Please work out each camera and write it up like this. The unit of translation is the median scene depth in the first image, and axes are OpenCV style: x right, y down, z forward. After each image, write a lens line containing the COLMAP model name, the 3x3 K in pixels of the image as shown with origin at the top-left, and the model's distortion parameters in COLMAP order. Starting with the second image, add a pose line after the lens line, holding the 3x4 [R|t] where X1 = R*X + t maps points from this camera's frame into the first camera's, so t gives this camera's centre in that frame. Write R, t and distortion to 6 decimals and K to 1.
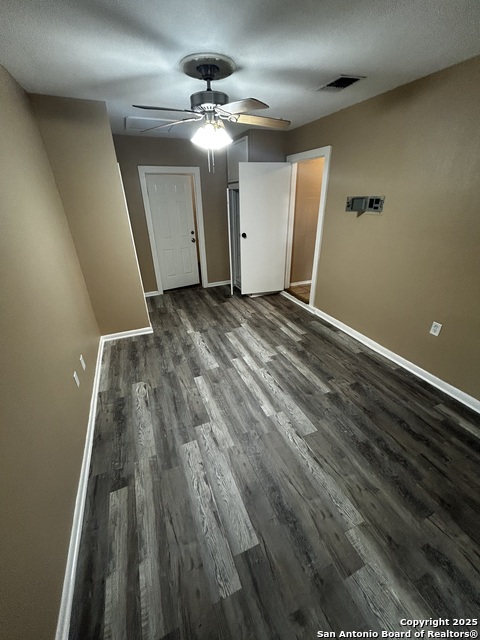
lens RADIAL K [[258.7, 0, 241.3], [0, 258.7, 322.4], [0, 0, 1]] dist [-0.003488, -0.000060]
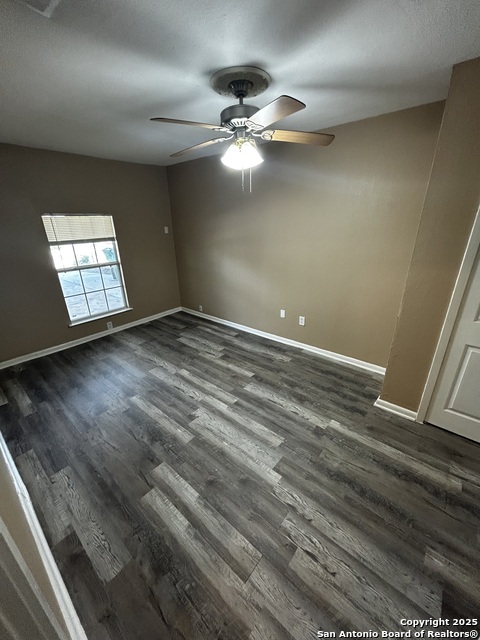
lens RADIAL K [[258.7, 0, 241.6], [0, 258.7, 317.3], [0, 0, 1]] dist [-0.003488, -0.000060]
pose [[-0.890628, 0.193724, -0.411404, 0.253415], [-0.166514, 0.702942, 0.691481, -0.648409], [0.423150, 0.684357, -0.593801, 1.308694]]
